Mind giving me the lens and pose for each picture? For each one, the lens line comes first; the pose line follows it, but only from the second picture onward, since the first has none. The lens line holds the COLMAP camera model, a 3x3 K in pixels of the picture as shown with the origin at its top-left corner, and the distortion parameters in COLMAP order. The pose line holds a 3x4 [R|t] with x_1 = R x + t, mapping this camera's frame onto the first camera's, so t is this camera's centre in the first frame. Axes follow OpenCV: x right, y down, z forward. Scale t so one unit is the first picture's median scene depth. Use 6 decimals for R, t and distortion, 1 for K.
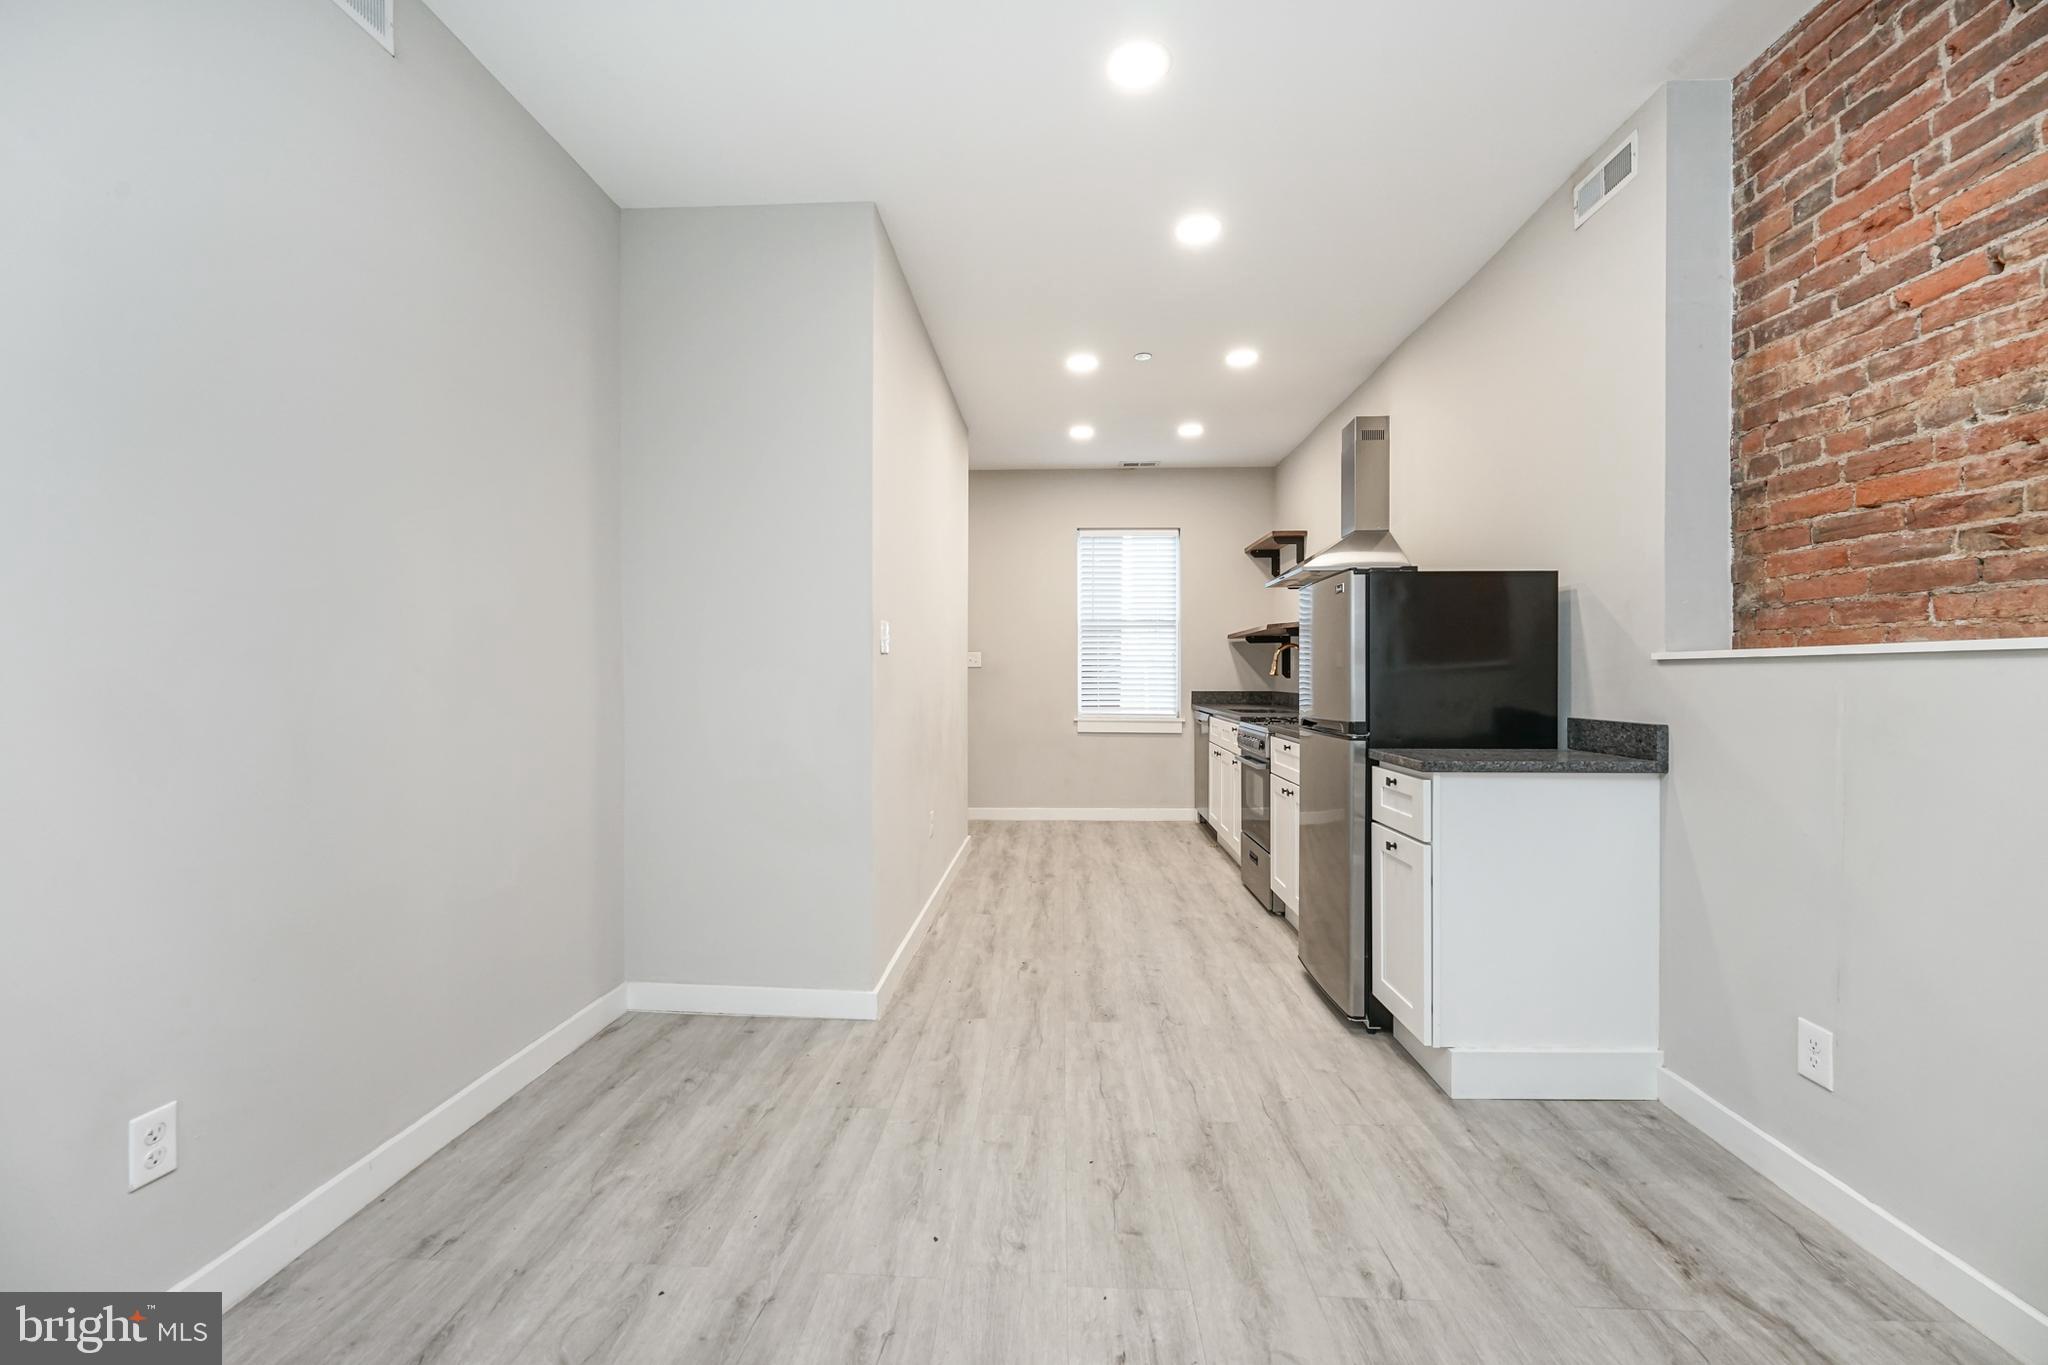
lens RADIAL K [[850.4, 0, 1022.9], [0, 850.4, 677.3], [0, 0, 1]] dist [-0.002717, 0.000352]
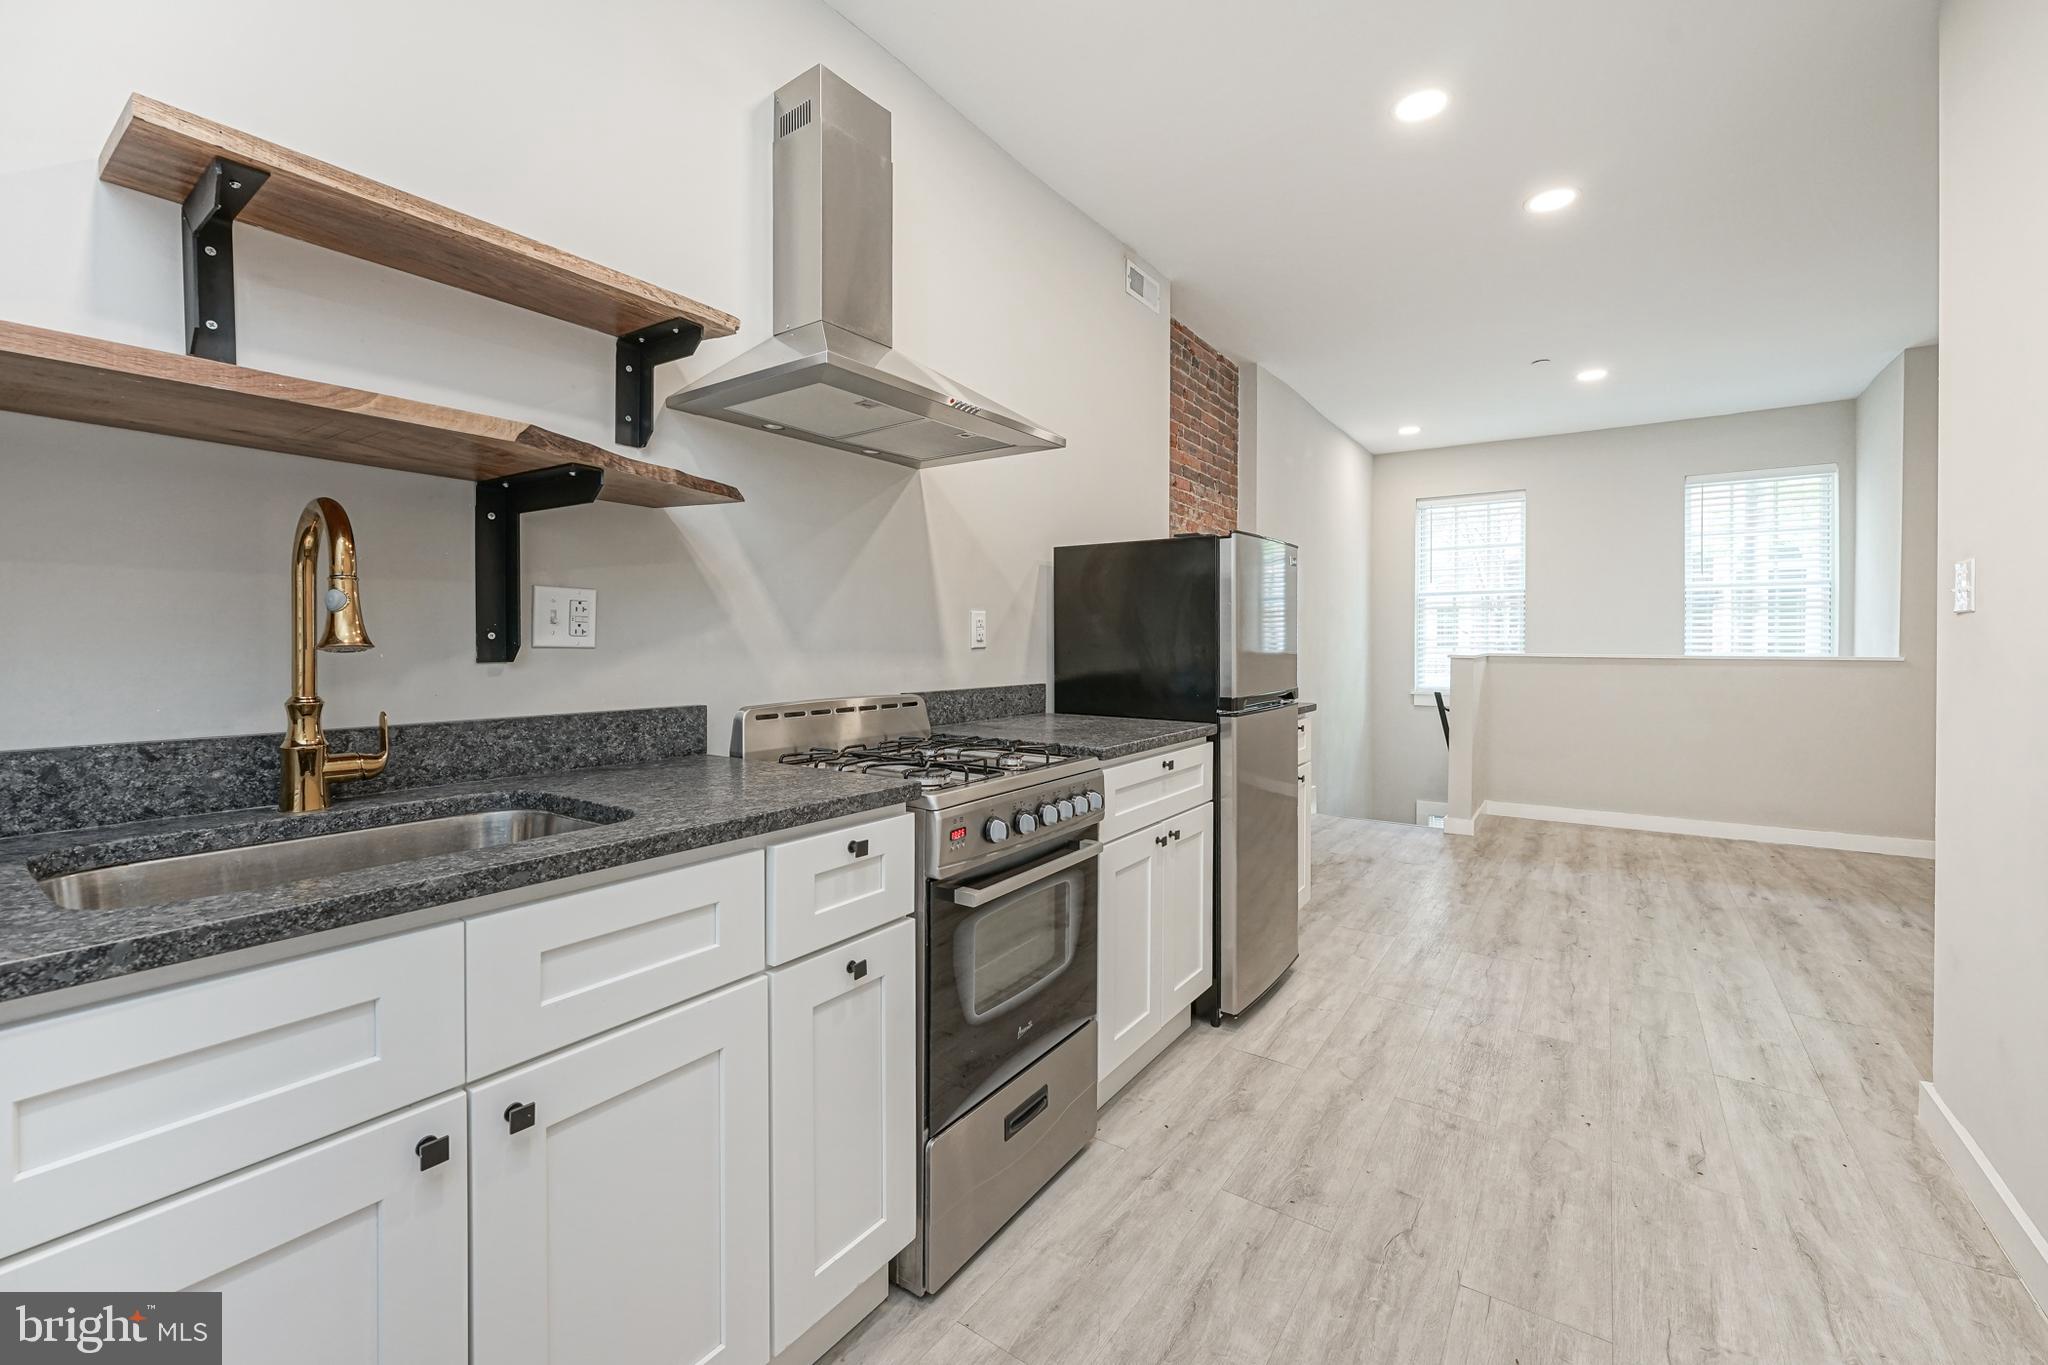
lens RADIAL K [[850.4, 0, 1023.1], [0, 850.4, 642.0], [0, 0, 1]] dist [-0.002717, 0.000352]
pose [[-0.849251, -0.002657, 0.527982, 0.097080], [-0.000791, 0.999993, 0.003759, -0.009586], [-0.527989, 0.002775, -0.849247, 1.963779]]
